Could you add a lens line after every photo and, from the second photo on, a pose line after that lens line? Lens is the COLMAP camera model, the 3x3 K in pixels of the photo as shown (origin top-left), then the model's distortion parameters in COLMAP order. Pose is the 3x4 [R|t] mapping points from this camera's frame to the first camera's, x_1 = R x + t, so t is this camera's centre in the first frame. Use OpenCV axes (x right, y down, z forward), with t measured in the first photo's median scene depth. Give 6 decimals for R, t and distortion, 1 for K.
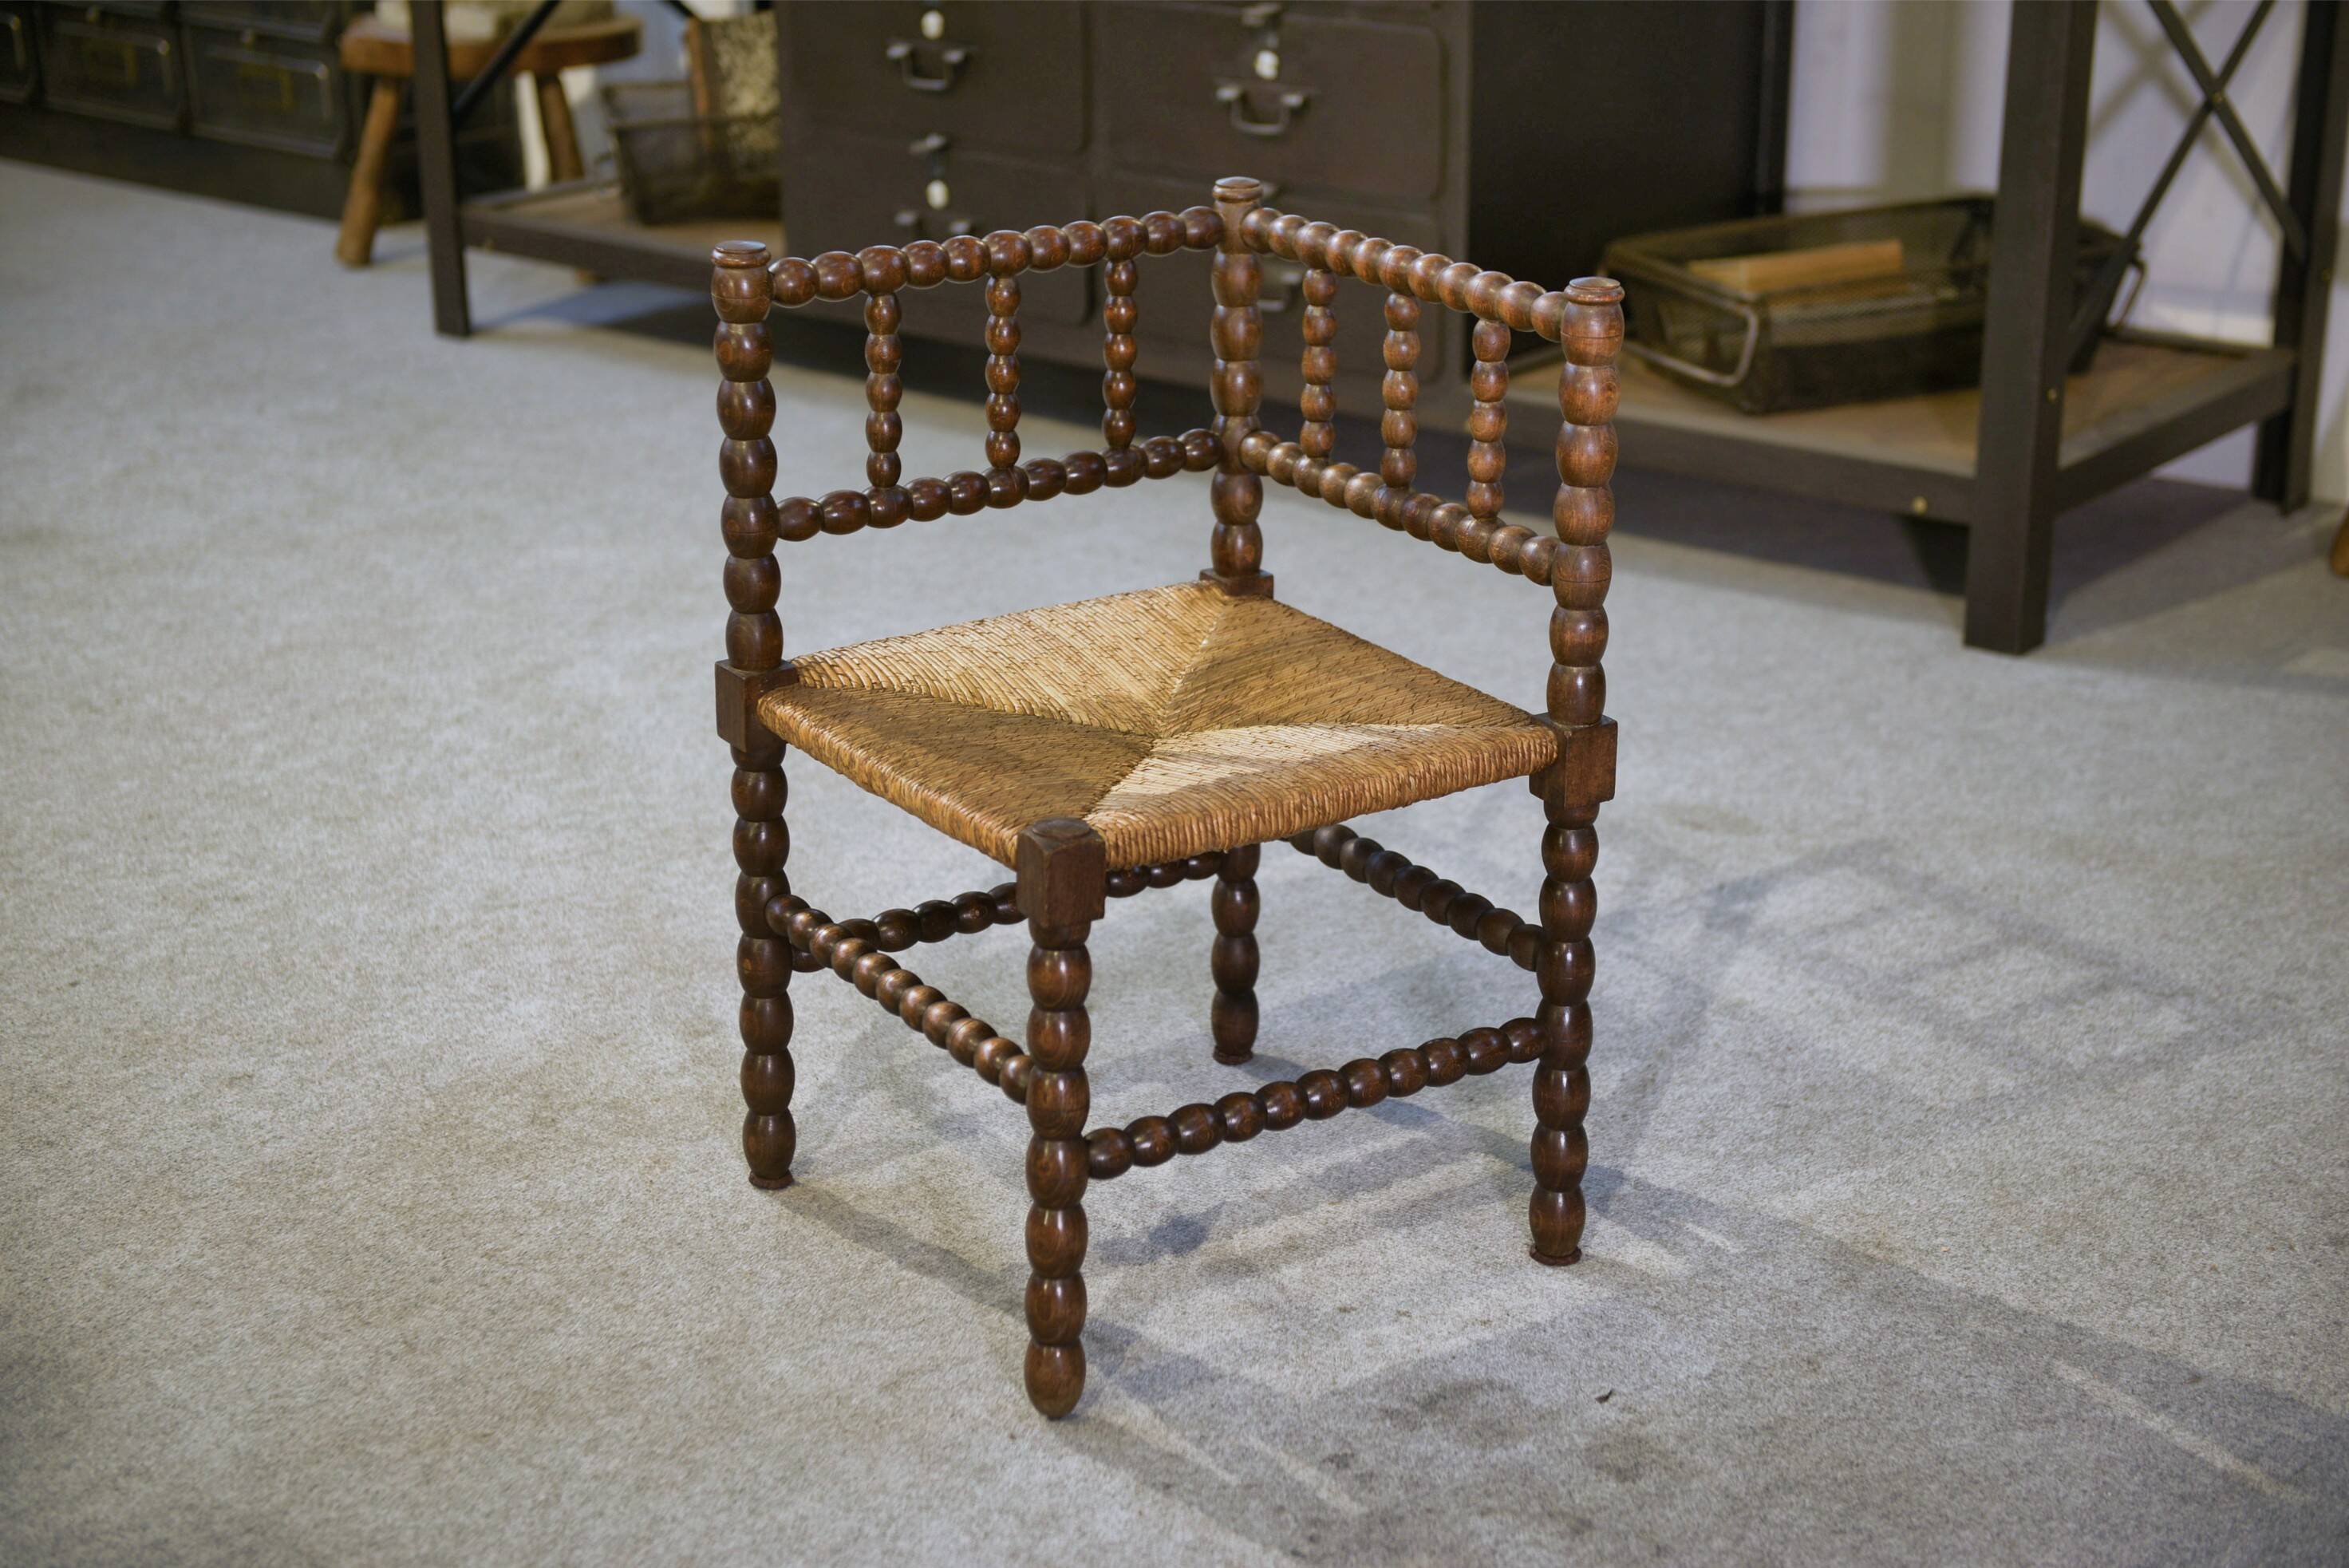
lens RADIAL K [[3633.5, 0, 1182.9], [0, 3633.5, 796.3], [0, 0, 1]] dist [0.132387, 0.000000]
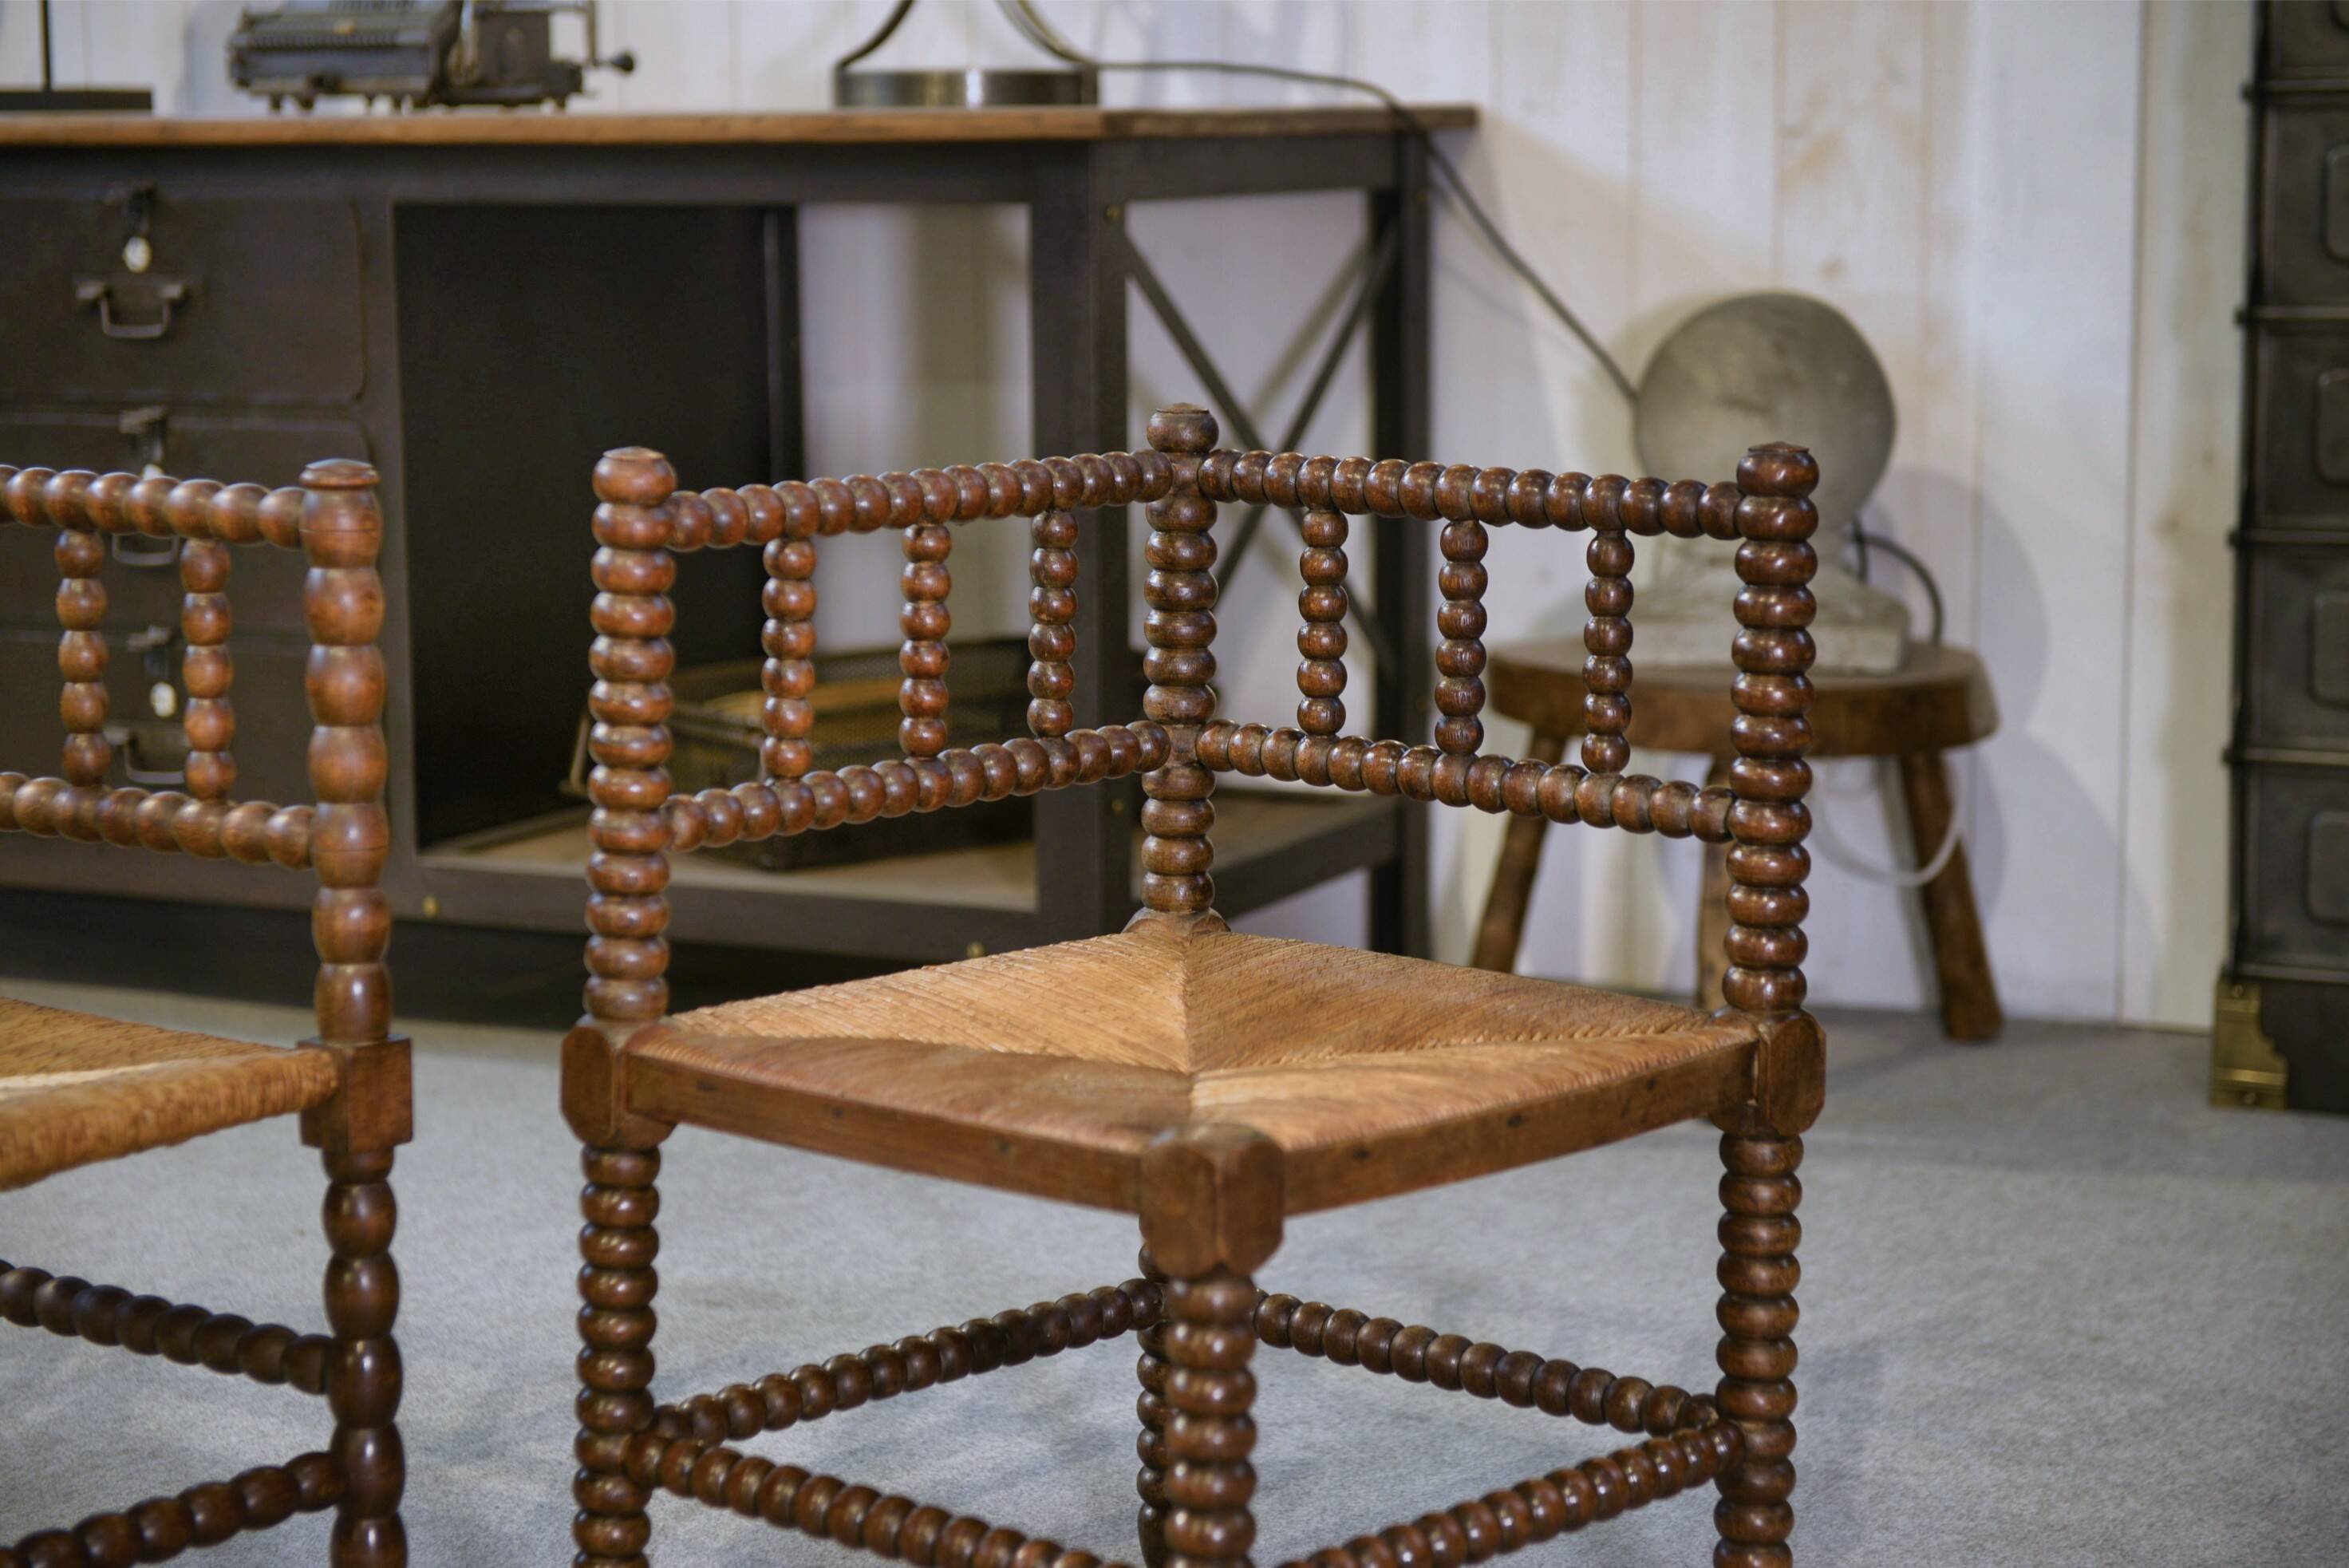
lens RADIAL K [[4456.4, 0, 1190.9], [0, 4456.4, 784.5], [0, 0, 1]] dist [0.103888, 0.000000]
pose [[0.942085, -0.049951, 0.331634, -0.035595], [0.116636, 0.975918, -0.184338, 0.117392], [-0.314440, 0.212343, 0.925223, 0.055409]]
